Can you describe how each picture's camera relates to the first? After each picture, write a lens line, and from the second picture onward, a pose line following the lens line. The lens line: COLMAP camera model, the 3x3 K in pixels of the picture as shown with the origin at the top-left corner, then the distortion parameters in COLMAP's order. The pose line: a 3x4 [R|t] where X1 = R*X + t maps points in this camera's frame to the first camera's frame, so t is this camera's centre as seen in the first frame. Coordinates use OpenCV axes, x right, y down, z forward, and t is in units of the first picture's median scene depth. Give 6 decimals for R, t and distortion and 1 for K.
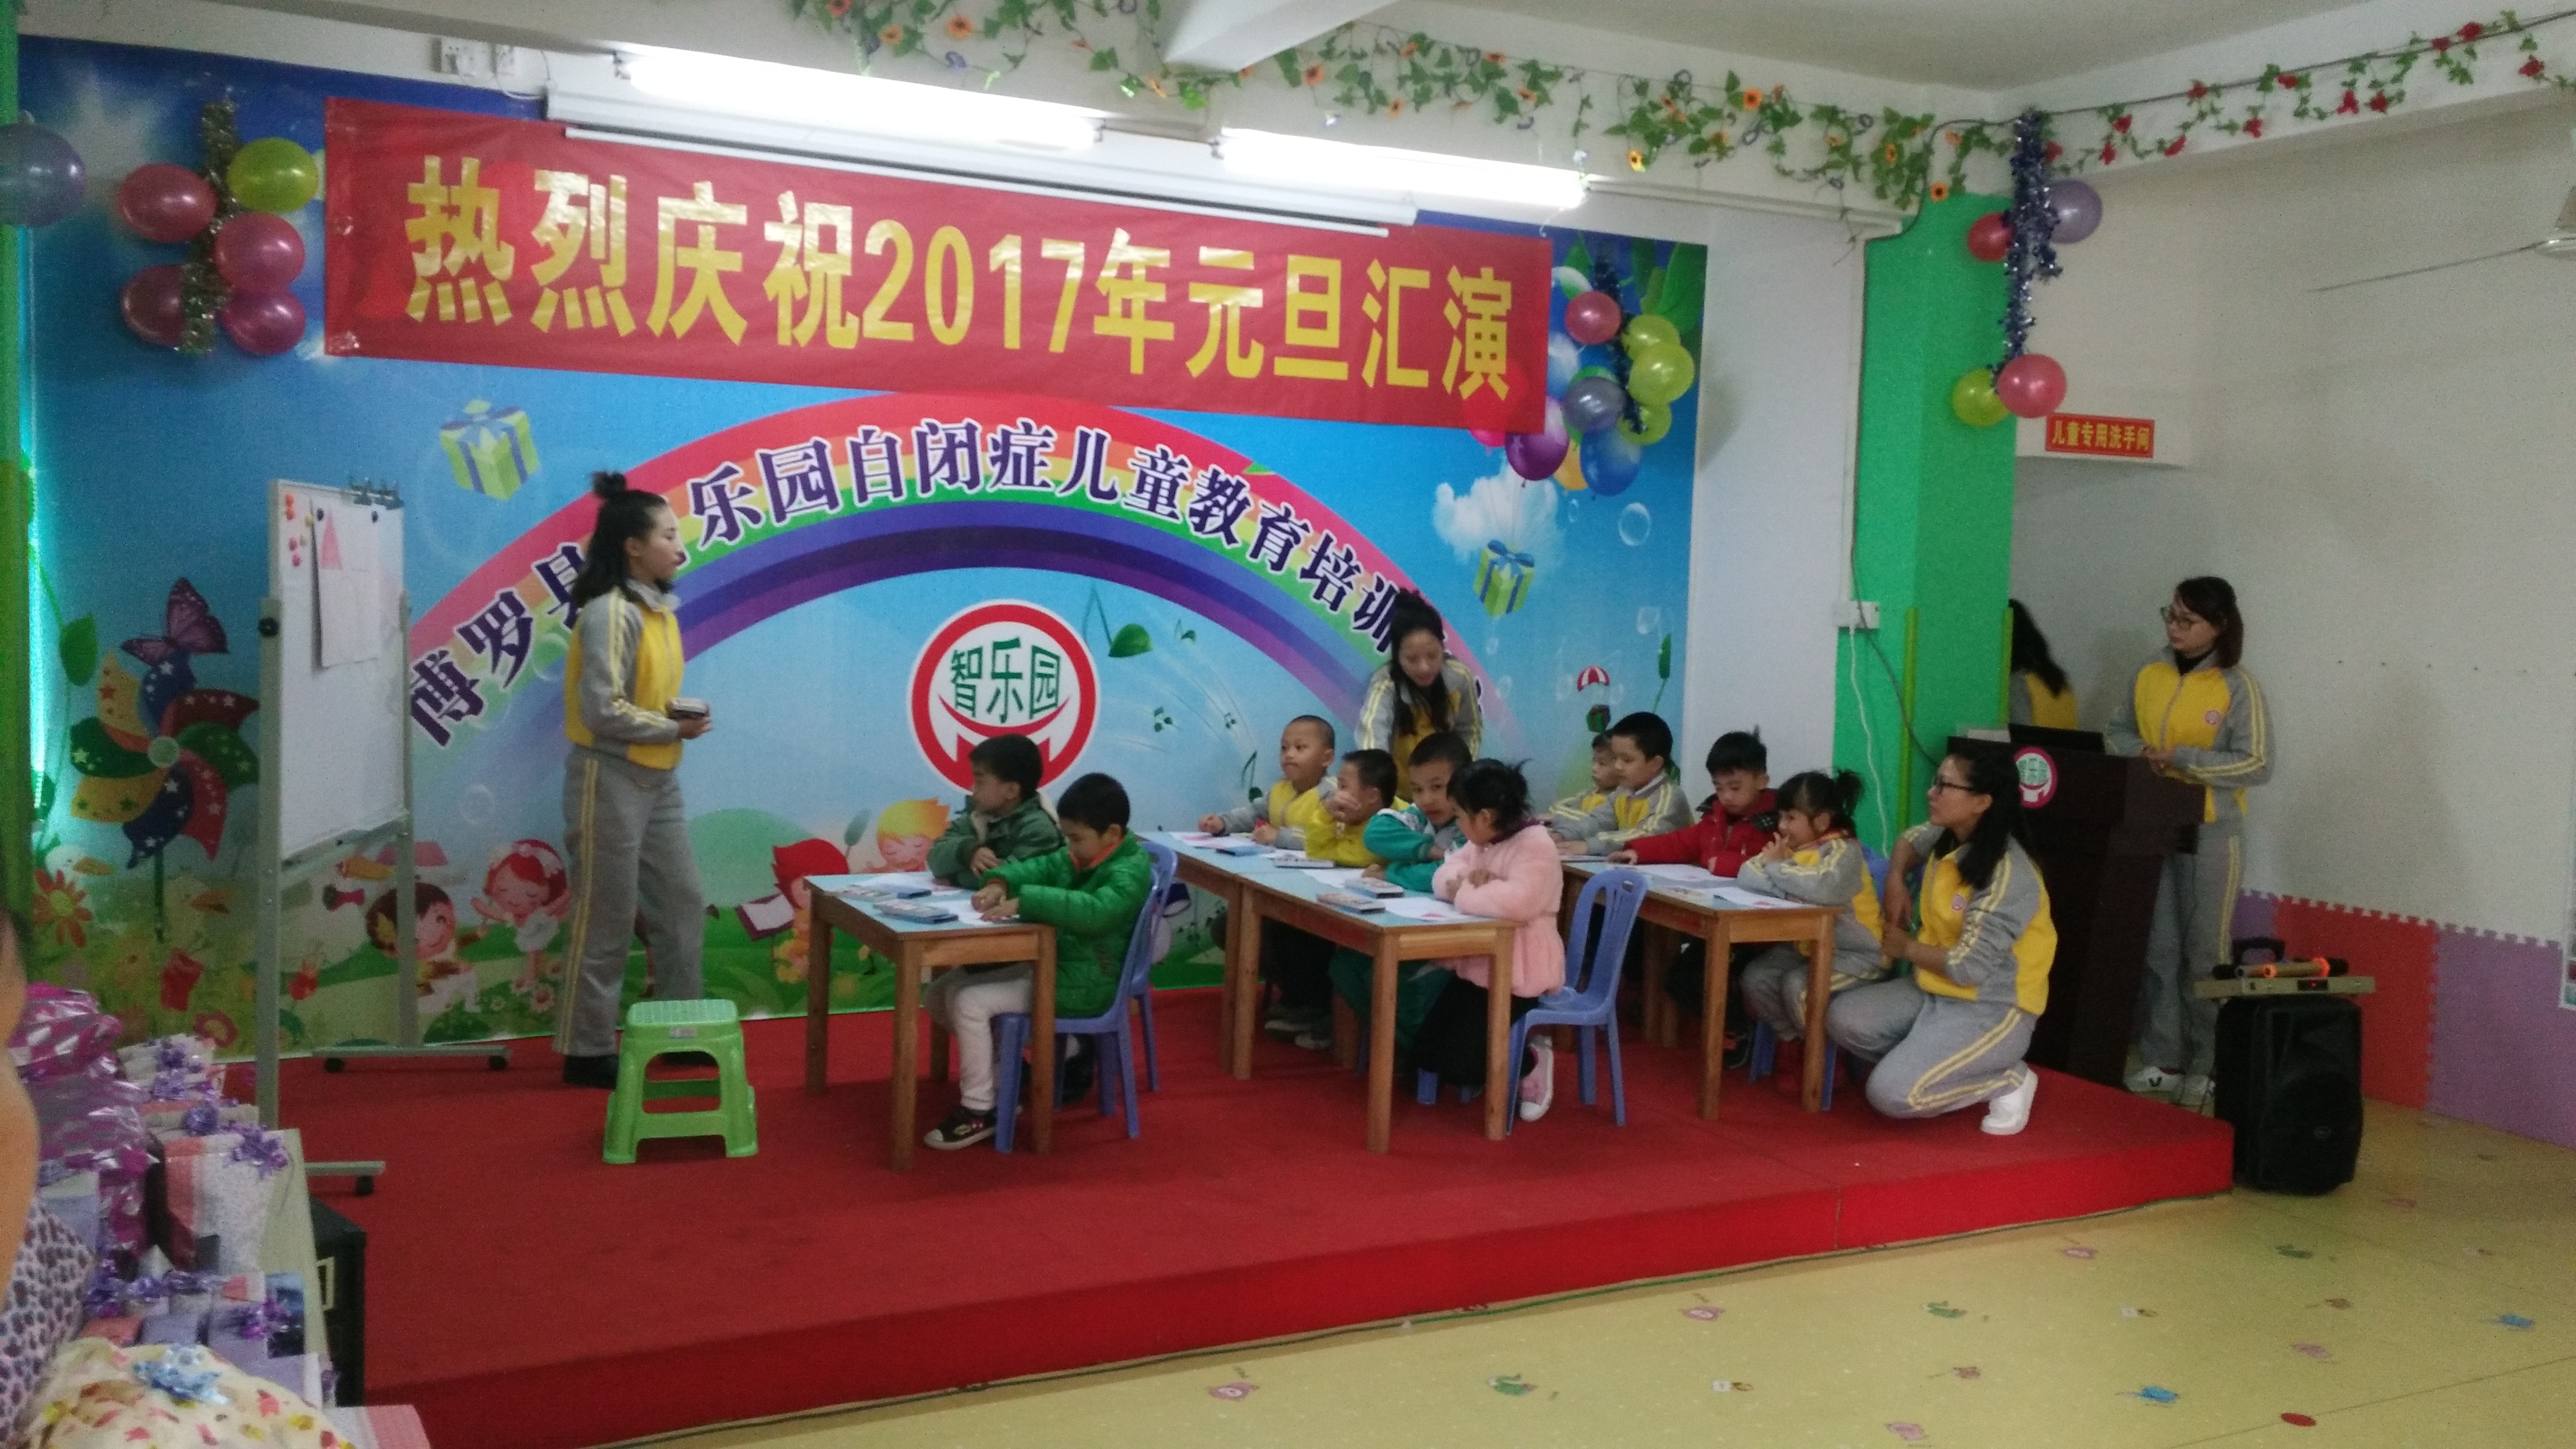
lens RADIAL K [[2118.7, 0, 1306.7], [0, 2118.7, 711.7], [0, 0, 1]] dist [0.048209, -0.044743]
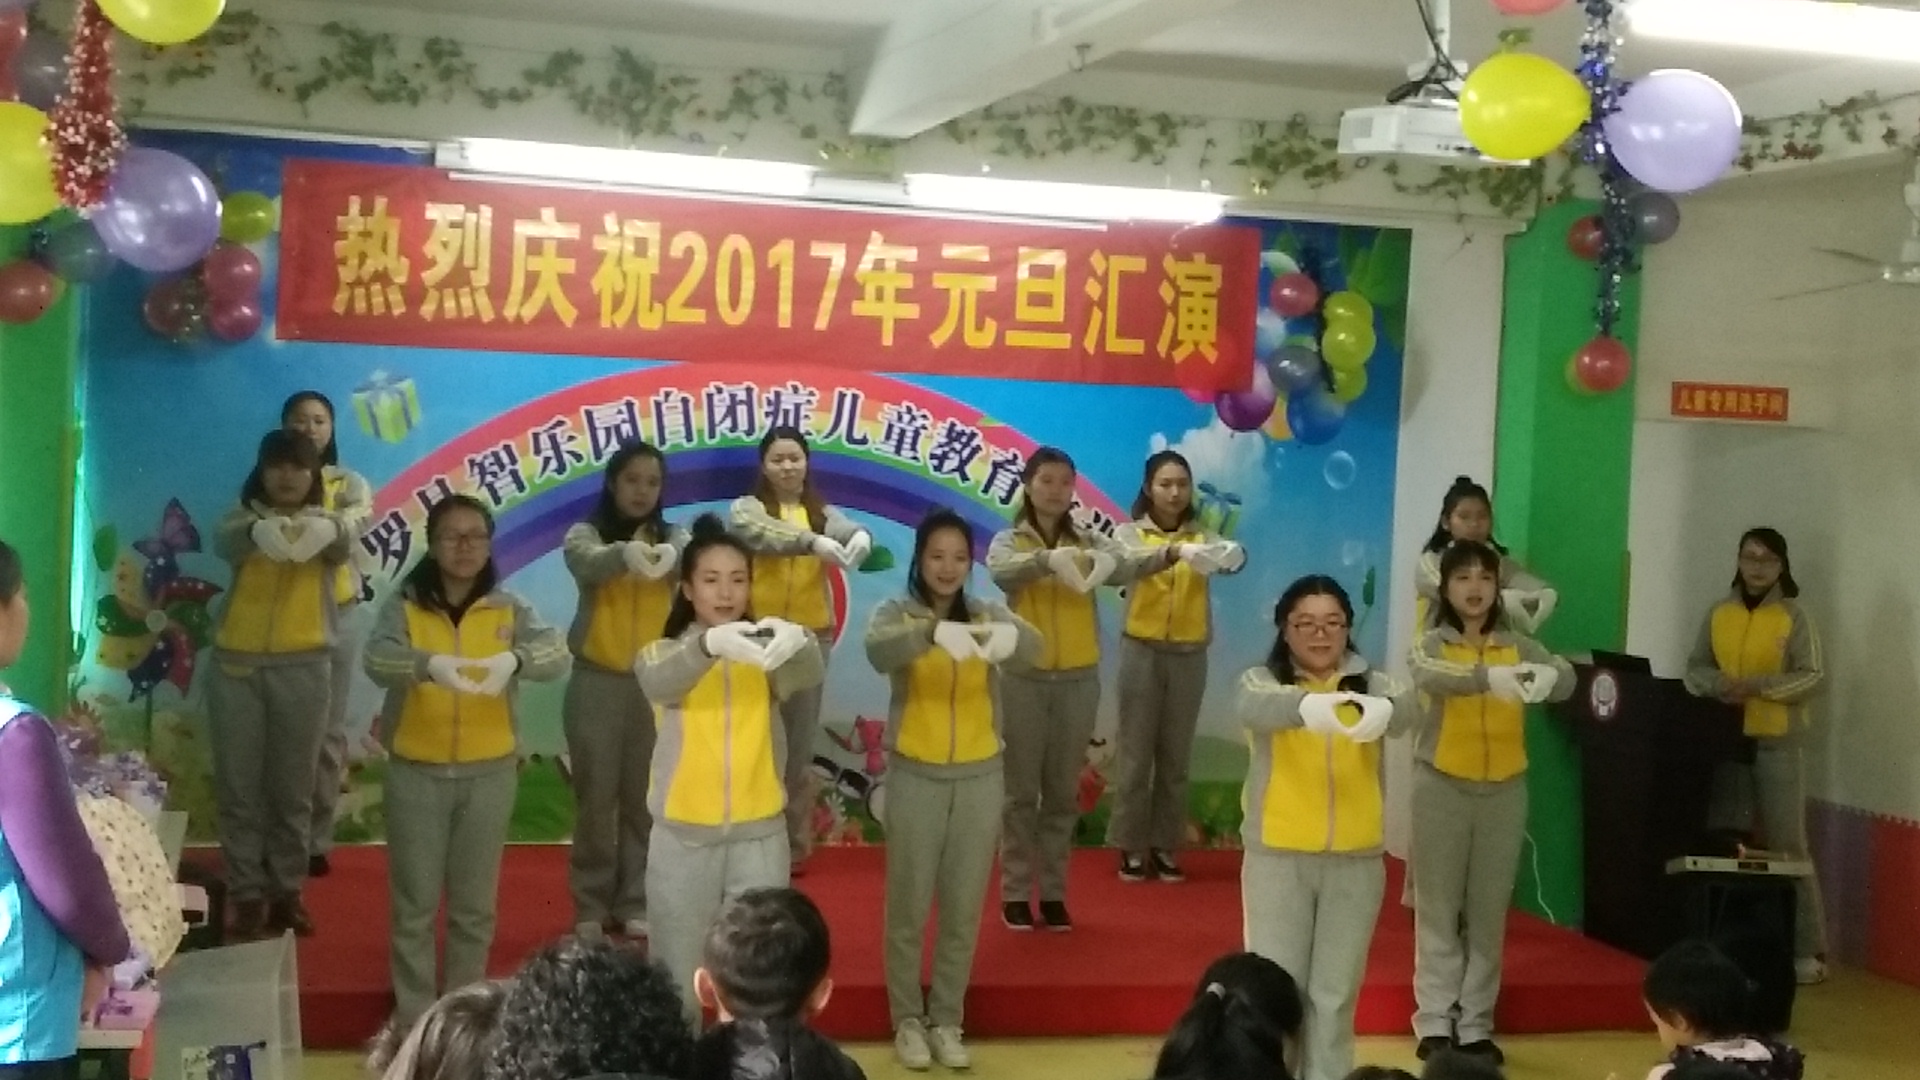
lens RADIAL K [[2566.0, 0, 969.9], [0, 2566.0, 523.8], [0, 0, 1]] dist [0.061055, 0.000000]
pose [[0.977540, 0.022928, -0.209498, 0.295121], [-0.032884, 0.998483, -0.044164, 0.010815], [0.208167, 0.050061, 0.976811, -0.473452]]
